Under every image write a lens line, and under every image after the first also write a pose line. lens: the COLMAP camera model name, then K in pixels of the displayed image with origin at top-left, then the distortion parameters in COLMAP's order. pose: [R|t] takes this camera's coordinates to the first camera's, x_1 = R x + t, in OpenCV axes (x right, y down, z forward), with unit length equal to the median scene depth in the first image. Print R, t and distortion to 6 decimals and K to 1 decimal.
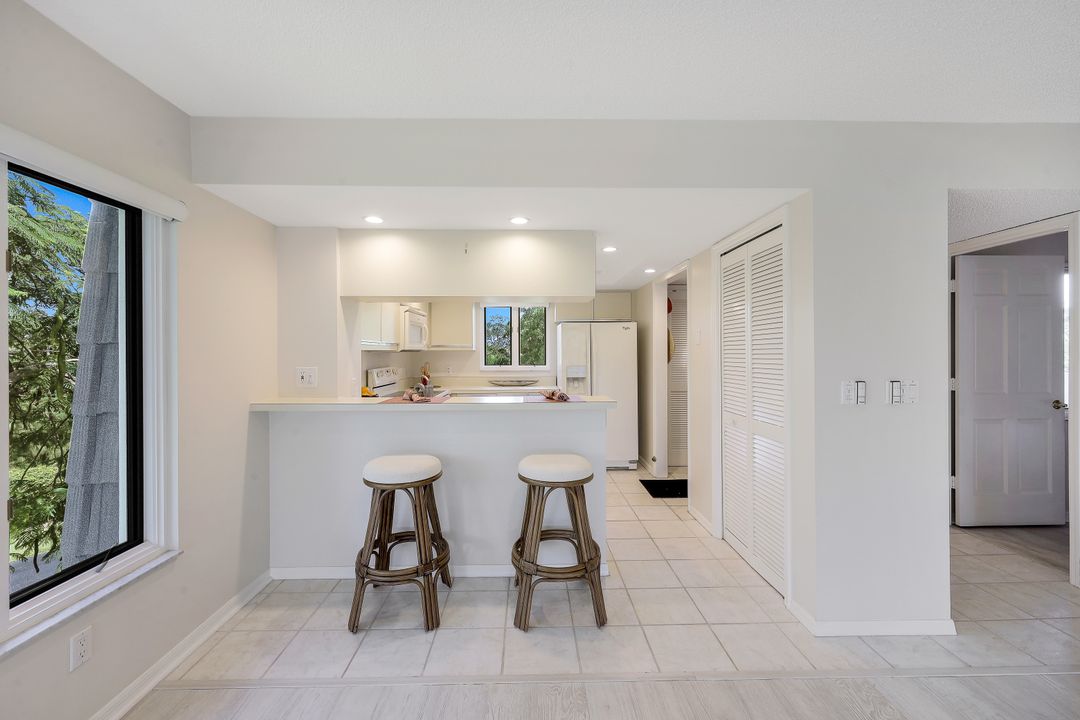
lens RADIAL K [[457.7, 0, 530.7], [0, 457.7, 353.1], [0, 0, 1]] dist [0.023310, 0.000167]
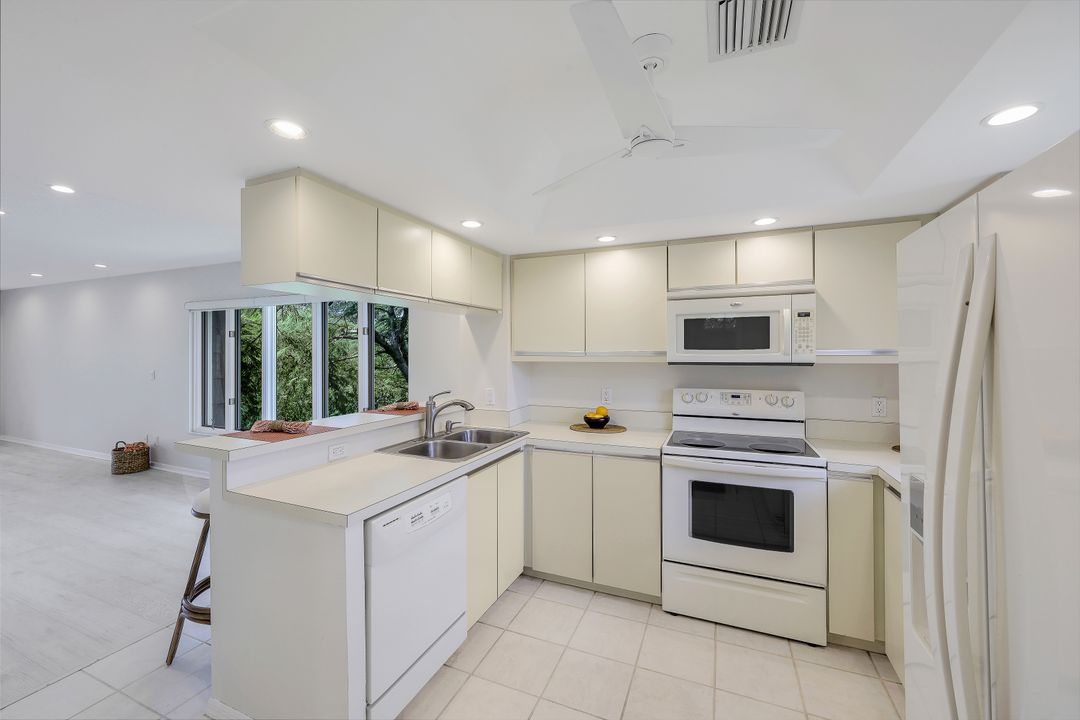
lens RADIAL K [[437.7, 0, 539.4], [0, 437.7, 352.5], [0, 0, 1]] dist [0.001673, 0.000157]
pose [[-0.411126, 0.003603, -0.911571, 0.507838], [0.002515, 0.999993, 0.002818, -0.032067], [0.911575, -0.001134, -0.411132, 1.567416]]
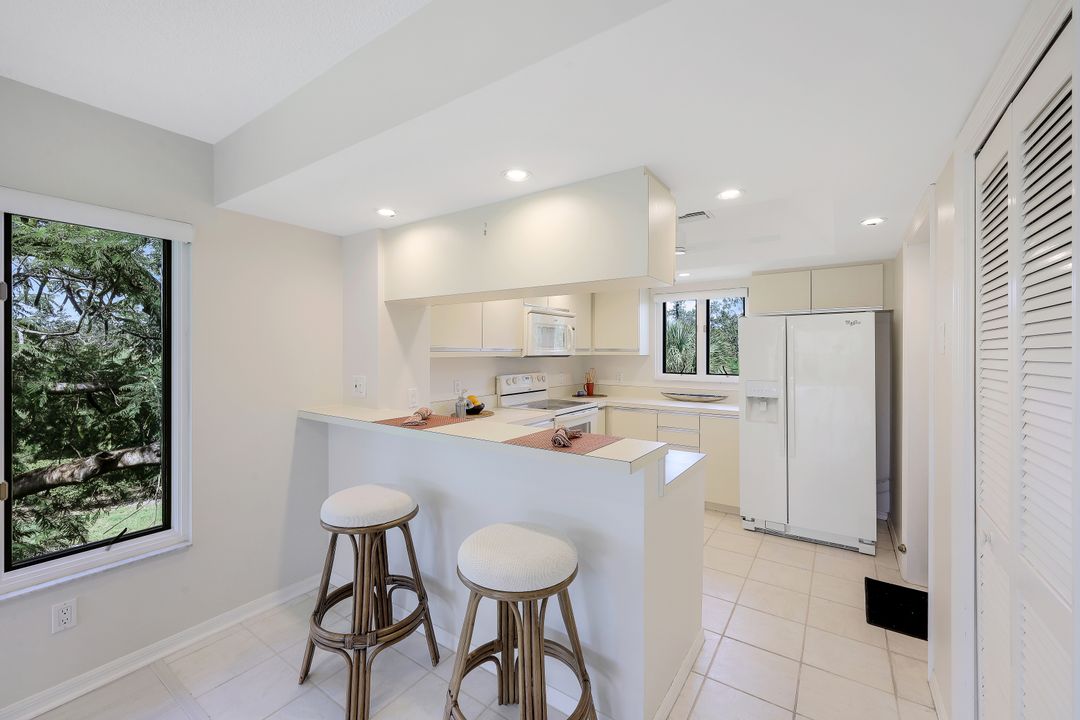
lens RADIAL K [[441.6, 0, 541.2], [0, 441.6, 352.5], [0, 0, 1]] dist [0.001551, 0.000070]
pose [[0.807320, 0.008103, -0.590058, 0.369841], [-0.006212, 0.999967, 0.005232, -0.025528], [0.590081, -0.000559, 0.807344, 0.458141]]
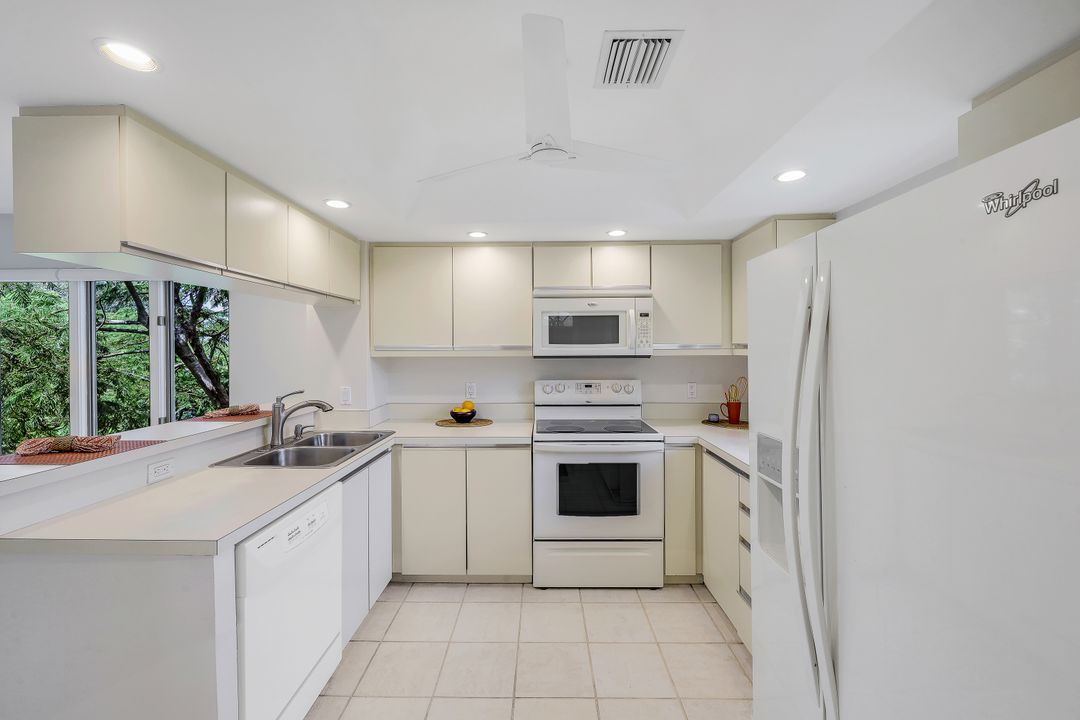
lens RADIAL K [[441.6, 0, 541.2], [0, 441.6, 352.5], [0, 0, 1]] dist [0.001551, 0.000070]
pose [[-0.033367, 0.011100, -0.999382, 0.545957], [0.003270, 0.999934, 0.010997, -0.027215], [0.999438, -0.002901, -0.033402, 1.488843]]
